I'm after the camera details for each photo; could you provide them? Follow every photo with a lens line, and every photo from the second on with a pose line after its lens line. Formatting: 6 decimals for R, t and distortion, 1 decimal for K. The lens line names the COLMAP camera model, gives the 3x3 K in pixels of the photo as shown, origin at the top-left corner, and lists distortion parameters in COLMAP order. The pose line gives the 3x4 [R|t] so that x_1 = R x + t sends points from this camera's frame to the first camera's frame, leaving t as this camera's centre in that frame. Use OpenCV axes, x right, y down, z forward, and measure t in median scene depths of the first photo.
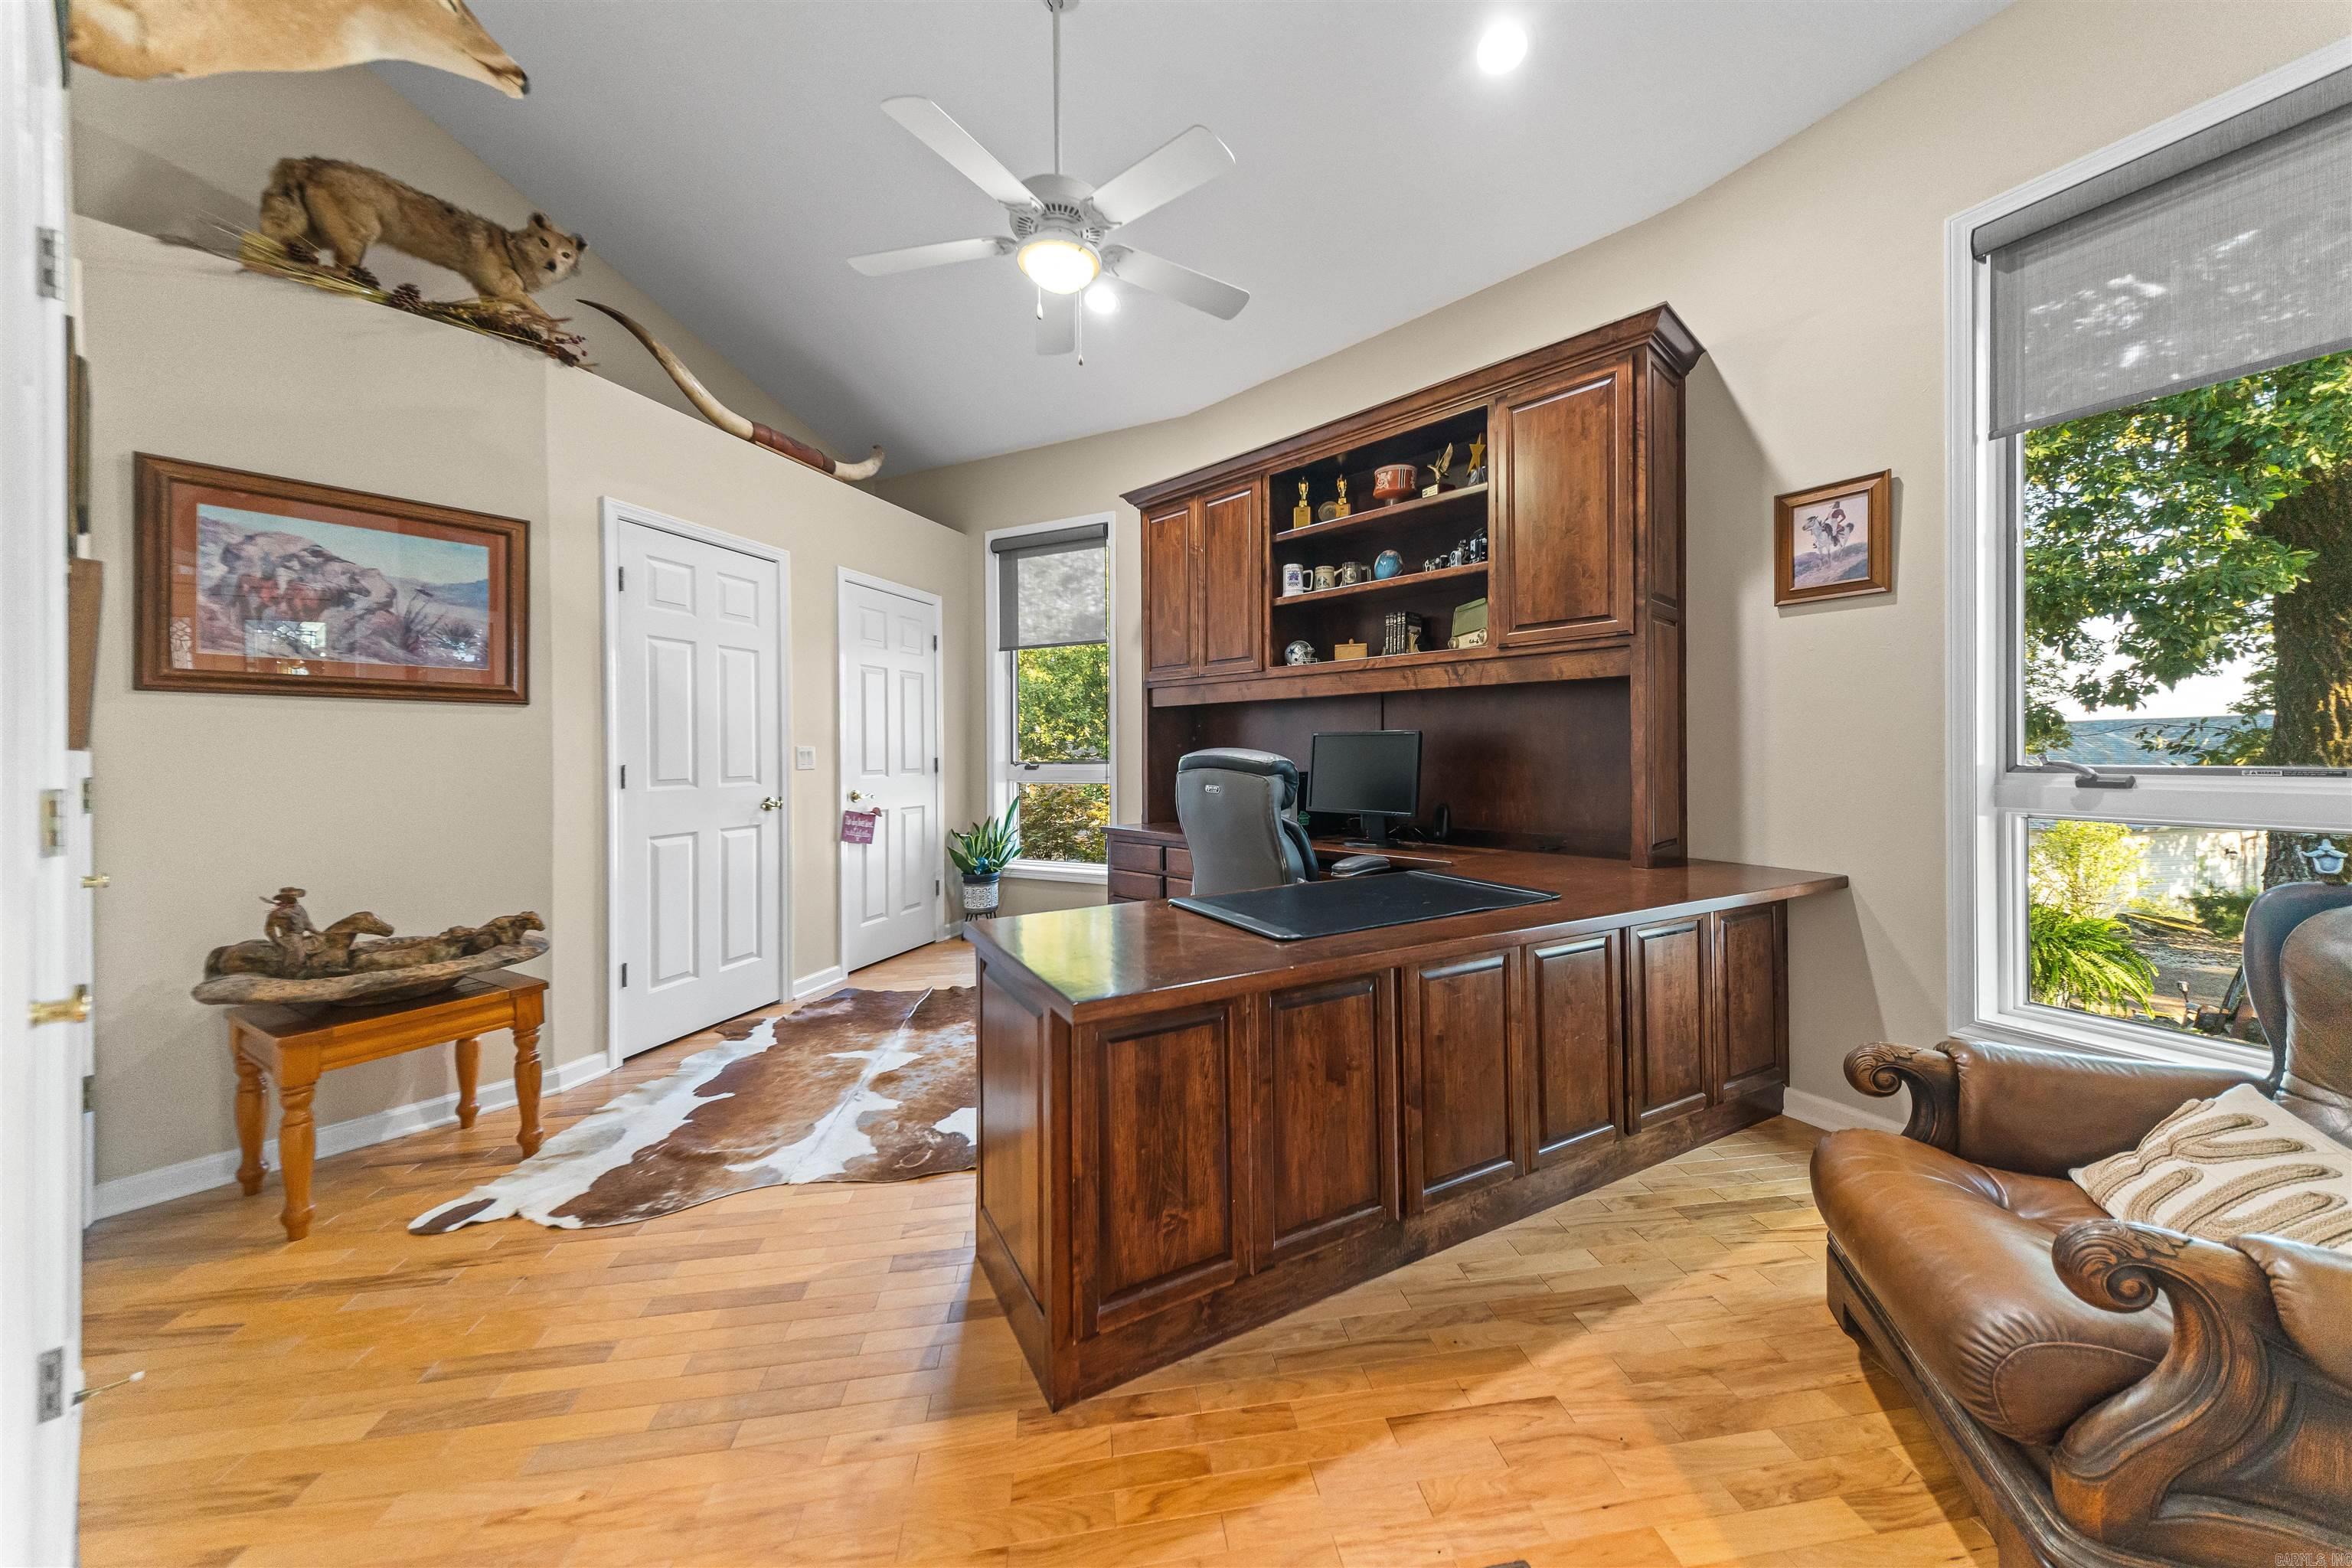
lens RADIAL K [[829.0, 0, 1197.8], [0, 829.0, 753.7], [0, 0, 1]] dist [0.045359, -0.018942]
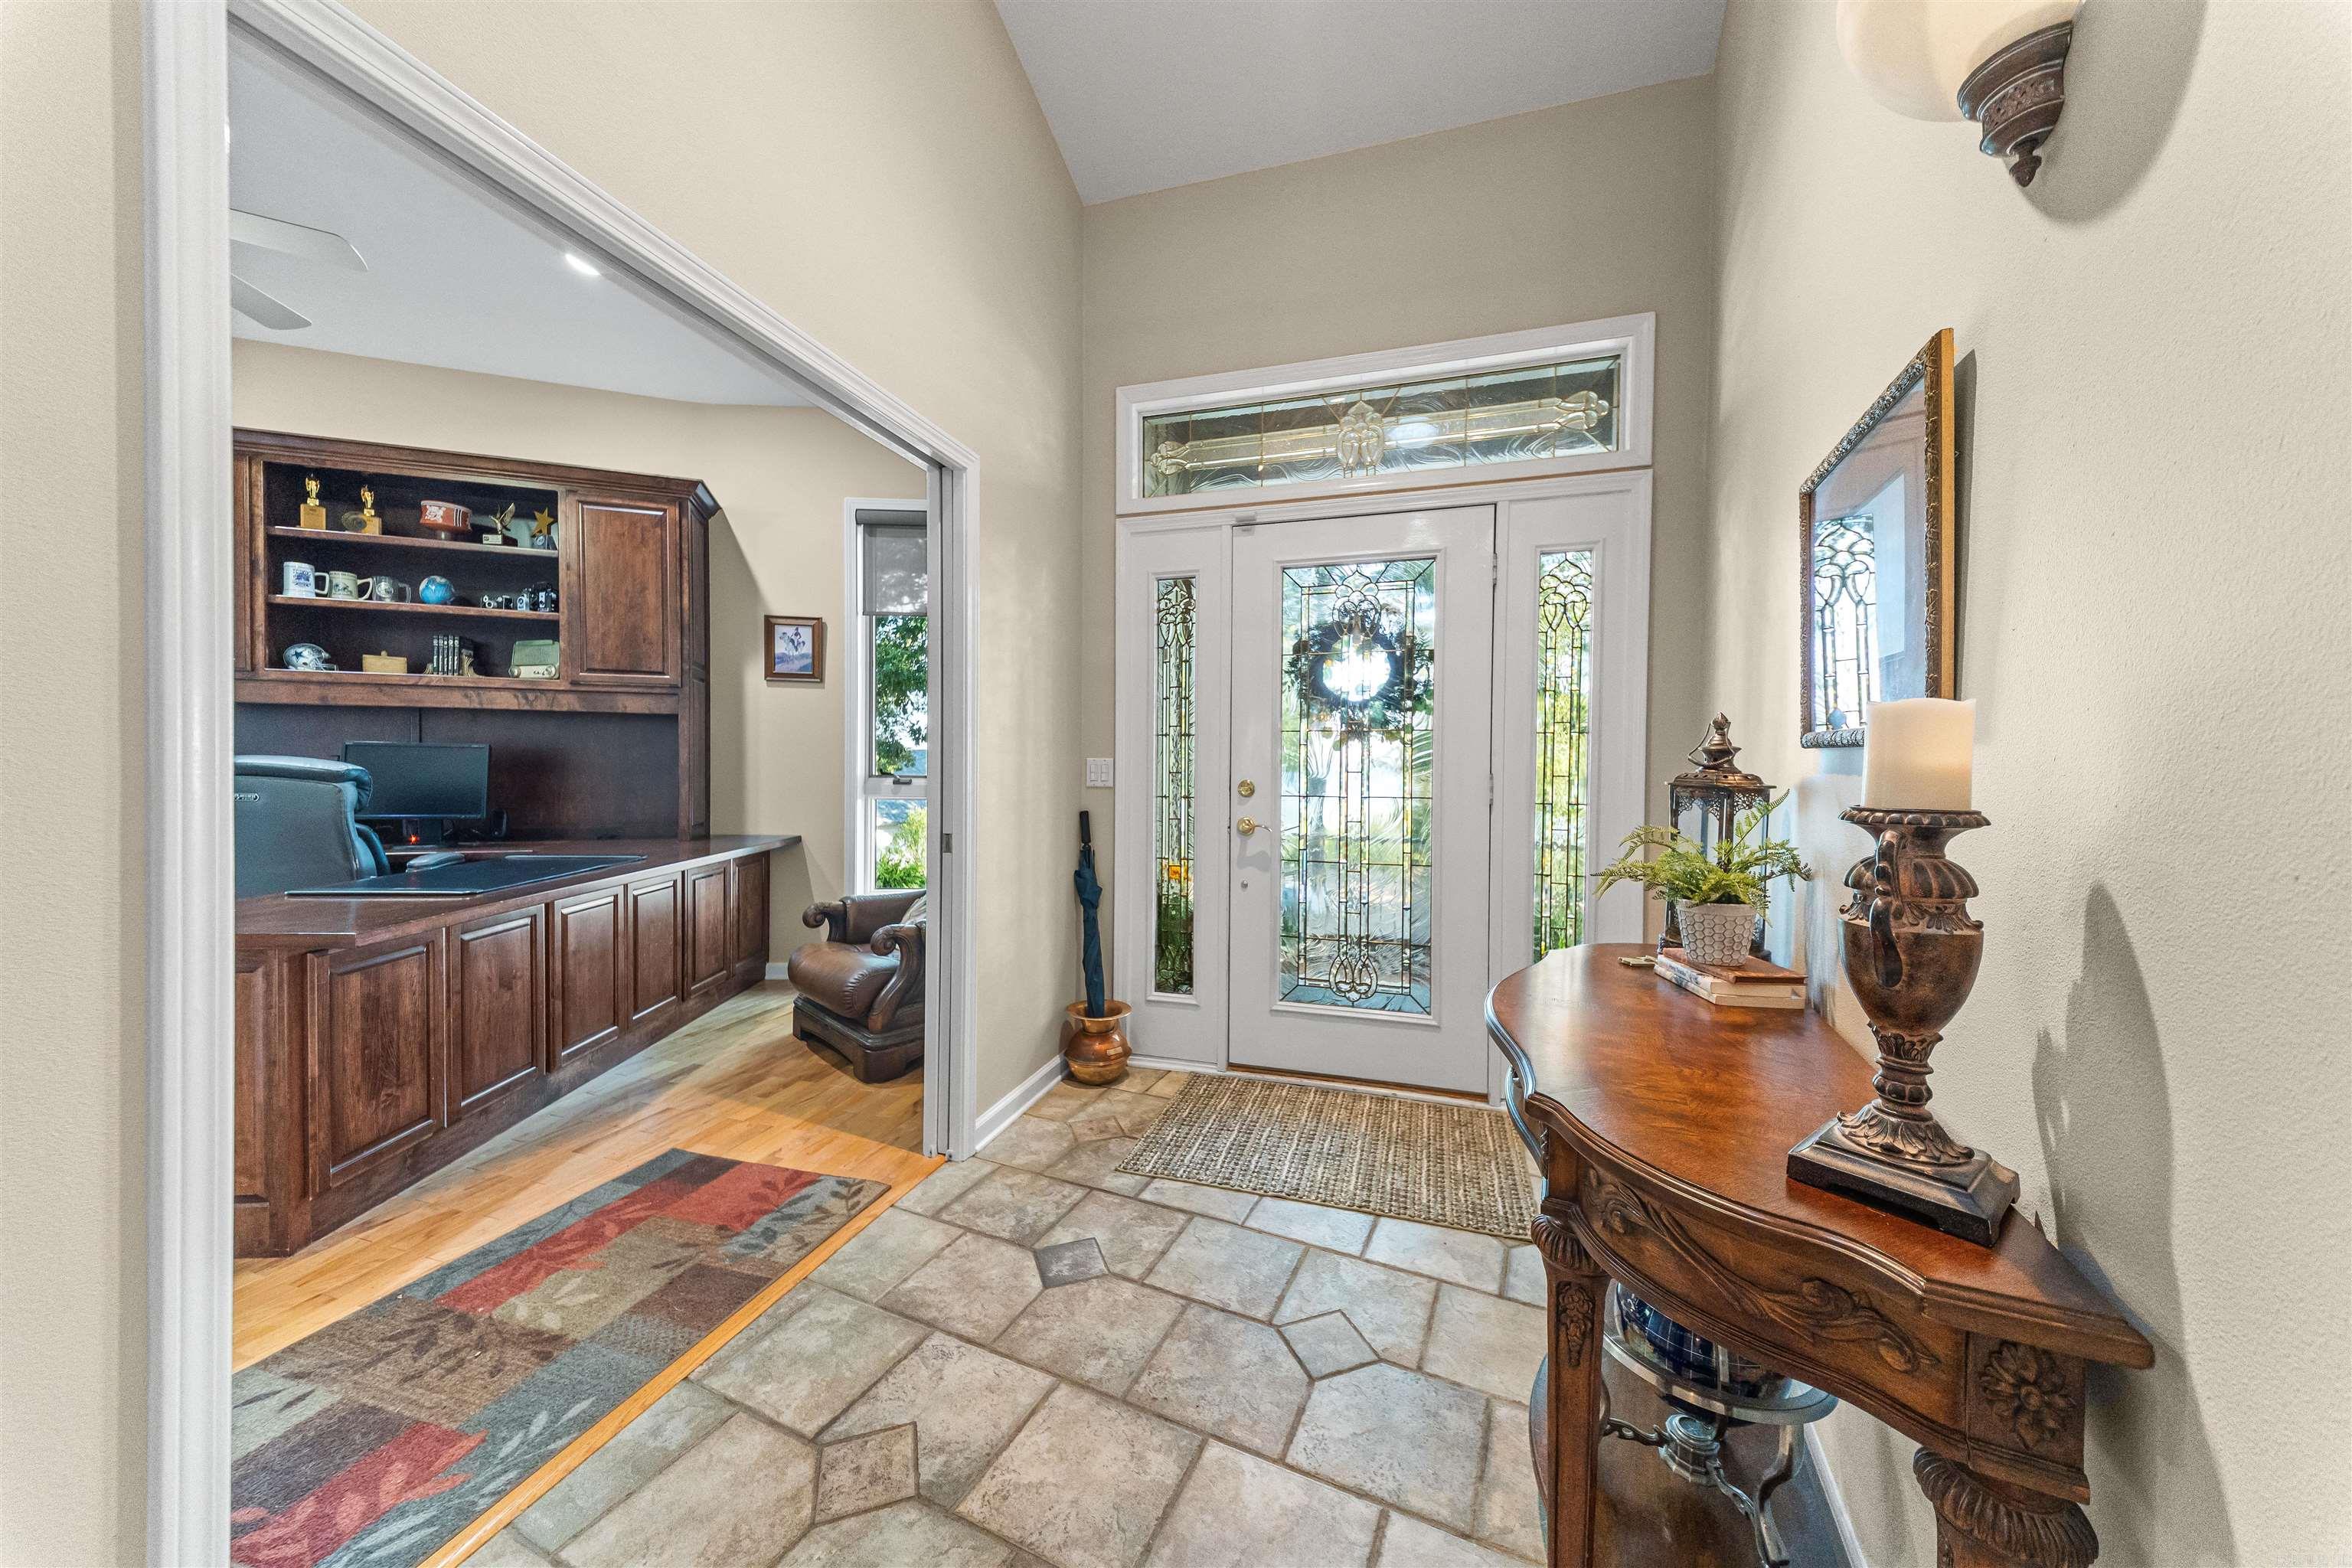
lens RADIAL K [[799.6, 0, 1172.9], [0, 799.6, 775.5], [0, 0, 1]] dist [0.042803, -0.020373]
pose [[0.447813, 0.002096, 0.894125, -0.374549], [-0.010027, 0.999946, 0.002677, 0.003541], [-0.894071, -0.010164, 0.447810, -0.432152]]
